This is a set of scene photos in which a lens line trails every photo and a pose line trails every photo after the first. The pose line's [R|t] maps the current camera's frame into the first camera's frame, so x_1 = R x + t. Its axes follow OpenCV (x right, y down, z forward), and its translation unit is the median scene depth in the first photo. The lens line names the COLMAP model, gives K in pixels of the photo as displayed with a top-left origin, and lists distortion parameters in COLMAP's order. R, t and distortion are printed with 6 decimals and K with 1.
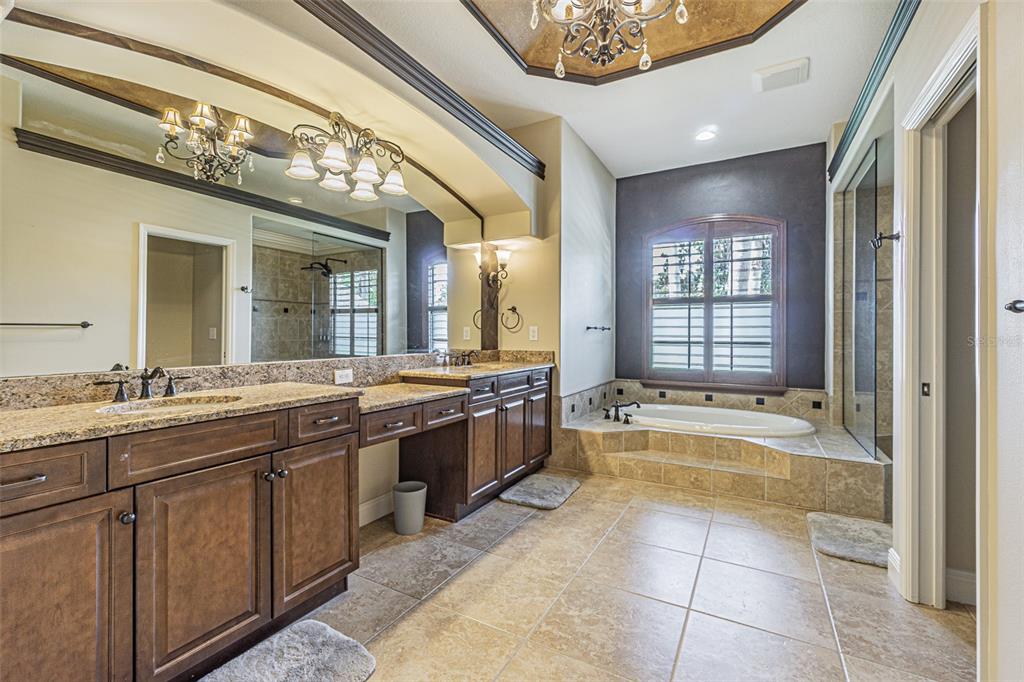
lens RADIAL K [[438.6, 0, 494.3], [0, 438.6, 332.4], [0, 0, 1]] dist [-0.001111, -0.000298]
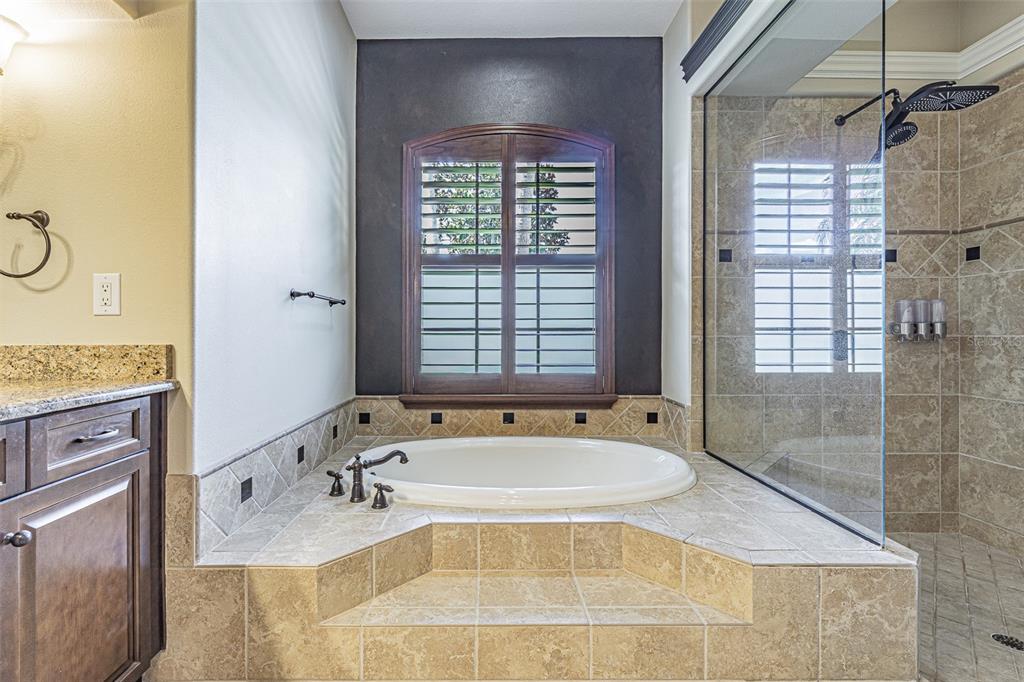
lens RADIAL K [[438.6, 0, 494.3], [0, 438.6, 332.4], [0, 0, 1]] dist [-0.001111, -0.000298]
pose [[0.841724, -0.000109, 0.539908, 0.151336], [-0.000721, 0.999999, 0.001326, 0.029806], [-0.539907, -0.001506, 0.841723, 0.535847]]
